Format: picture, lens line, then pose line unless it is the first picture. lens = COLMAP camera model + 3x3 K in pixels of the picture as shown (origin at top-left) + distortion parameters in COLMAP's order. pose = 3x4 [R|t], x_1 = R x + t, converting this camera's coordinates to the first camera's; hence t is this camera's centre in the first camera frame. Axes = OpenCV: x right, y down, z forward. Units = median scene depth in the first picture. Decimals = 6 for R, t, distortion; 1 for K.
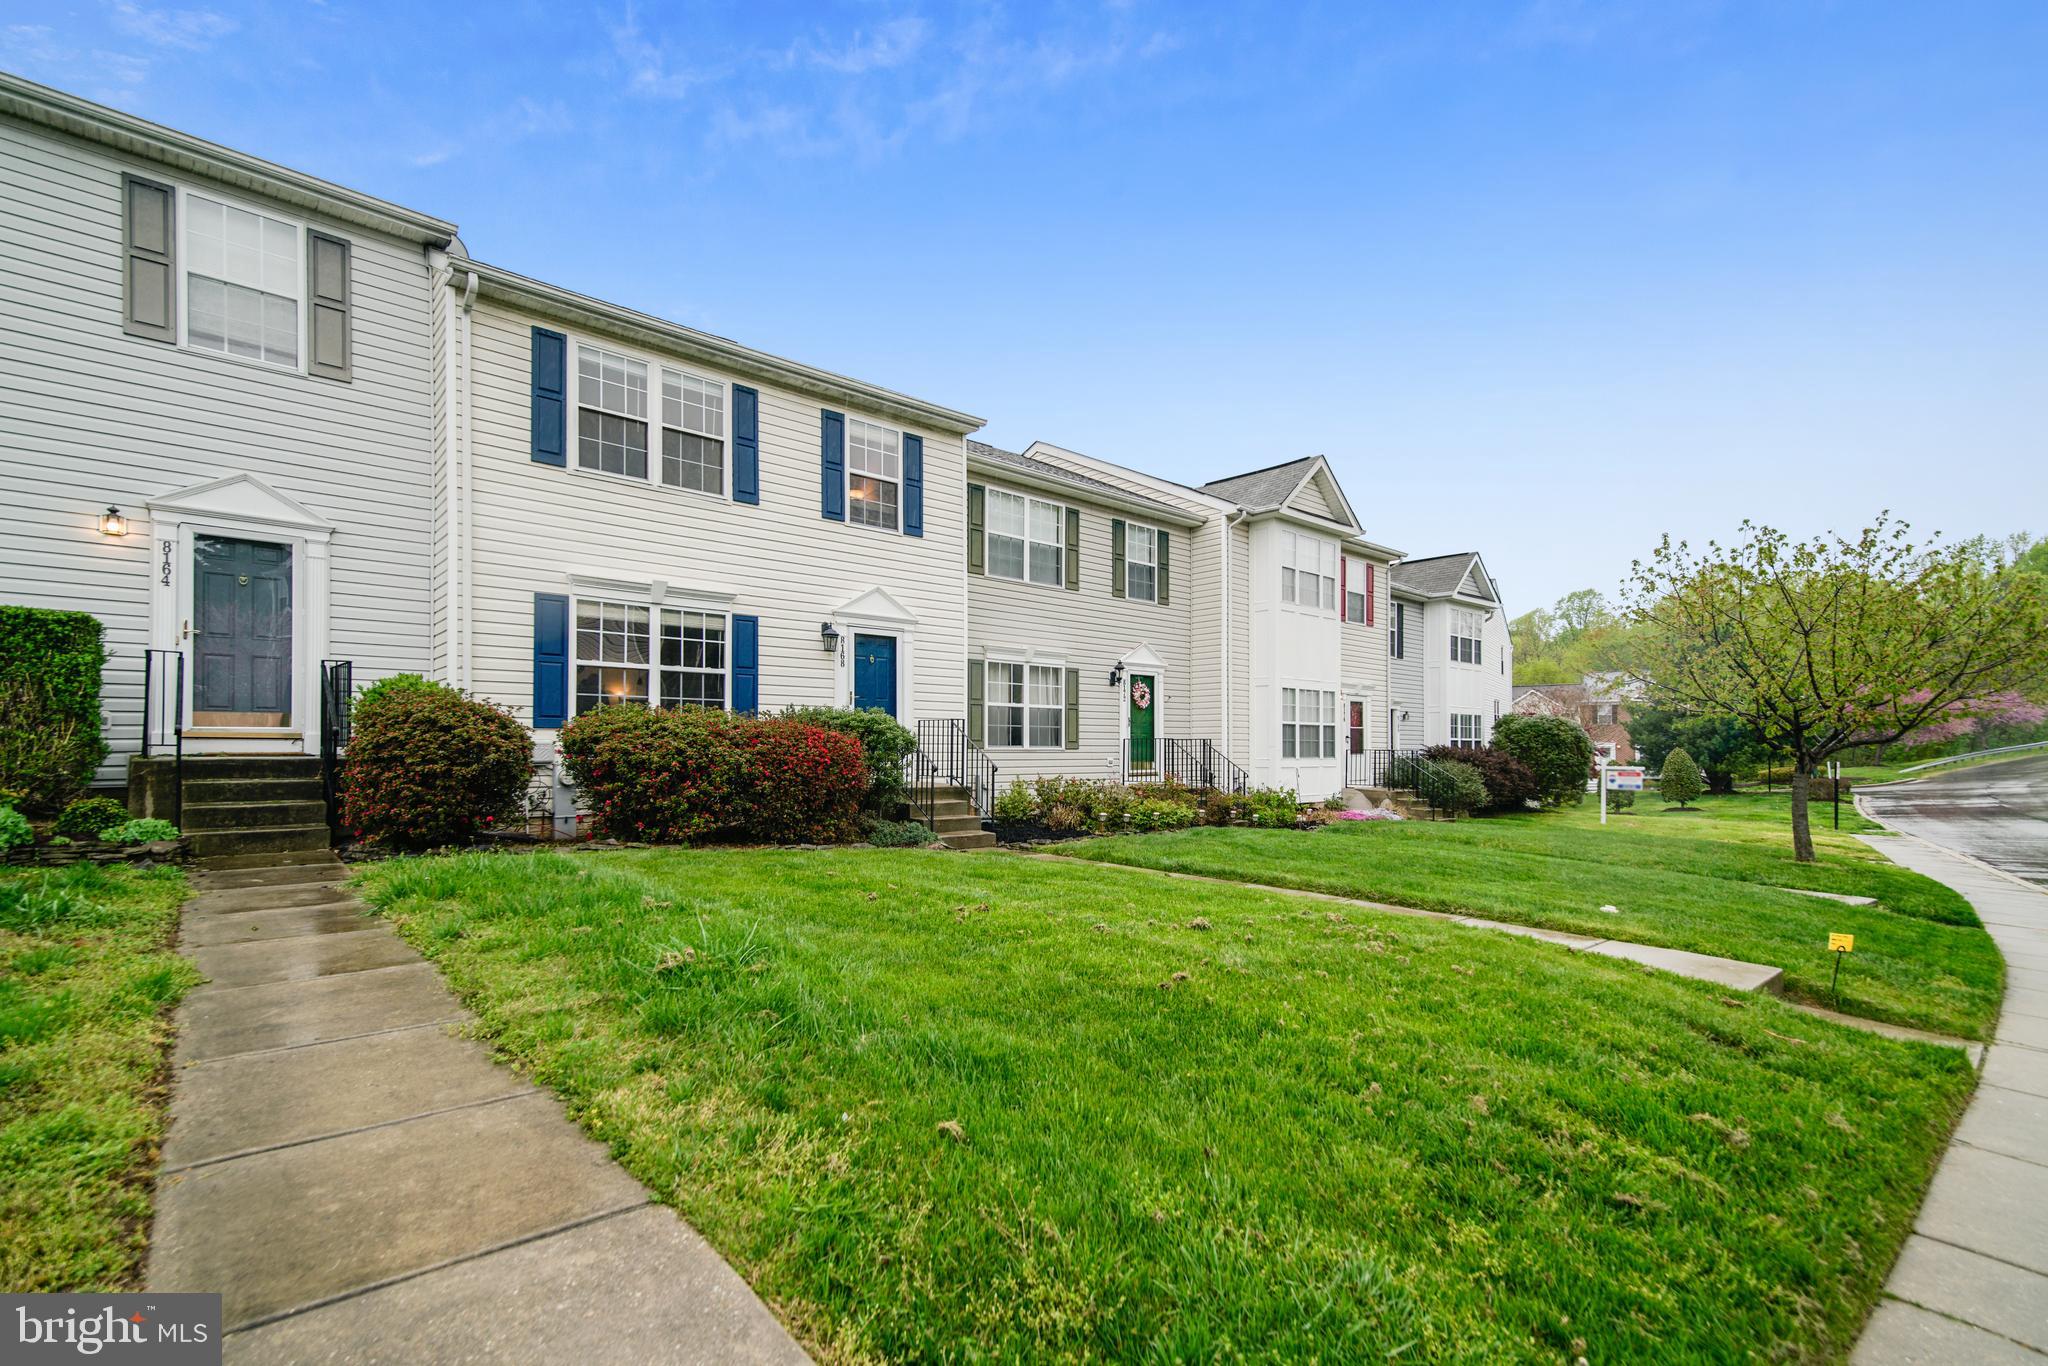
lens RADIAL K [[937.0, 0, 1023.0], [0, 937.0, 729.5], [0, 0, 1]] dist [0.008516, 0.000305]
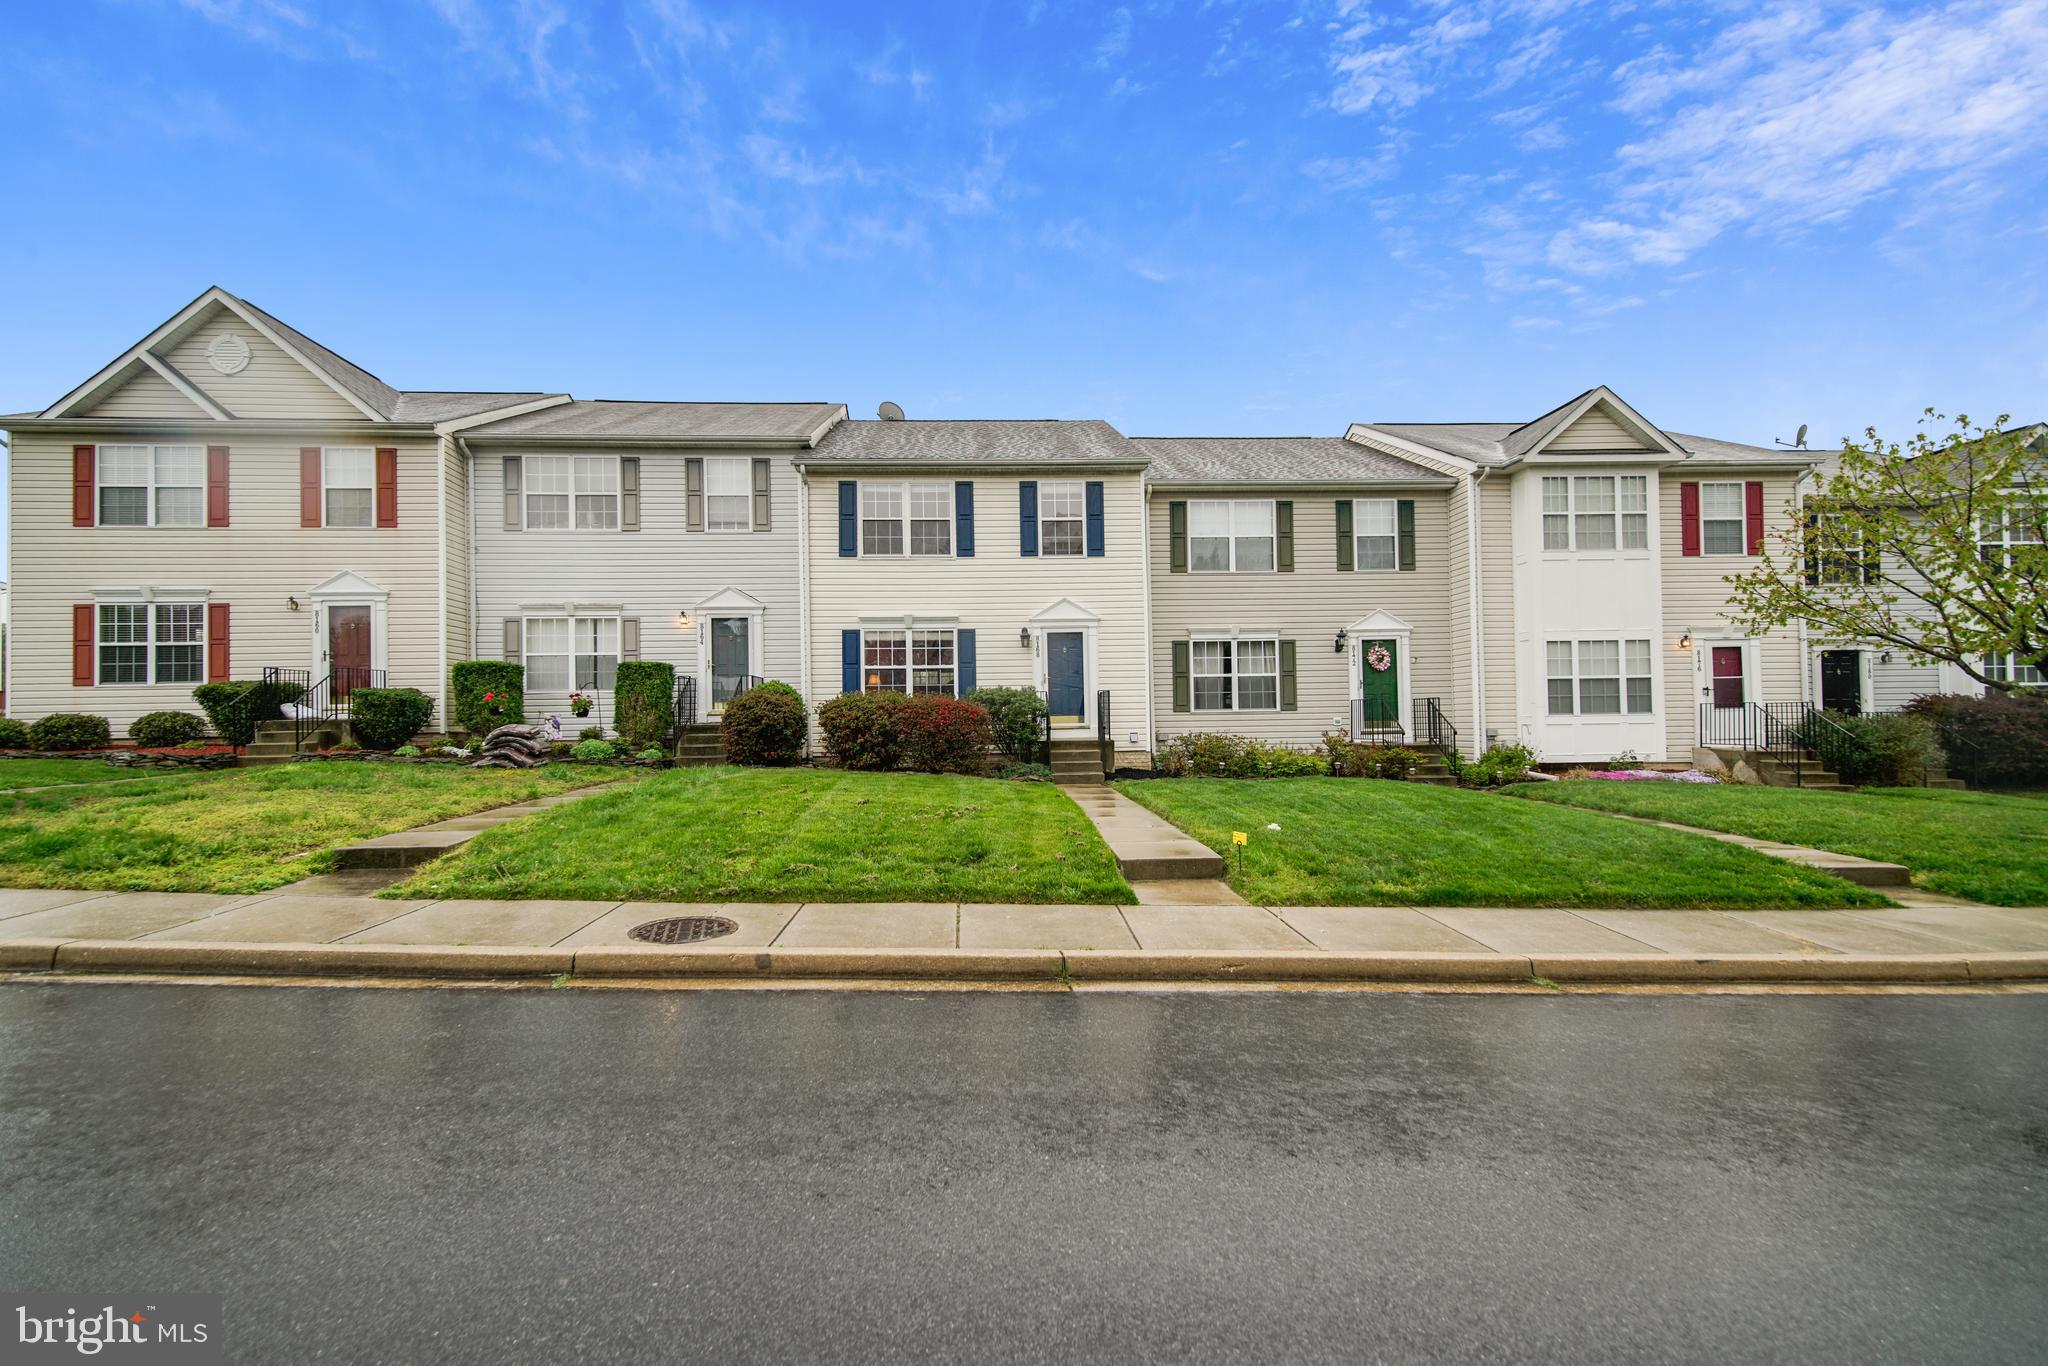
lens RADIAL K [[906.9, 0, 1024.0], [0, 906.9, 683.0], [0, 0, 1]] dist [0.020920, -0.000309]
pose [[0.766880, -0.043119, -0.640341, 0.642483], [0.031247, 0.999066, -0.029853, 0.012890], [0.641030, 0.002885, 0.767511, -0.075583]]
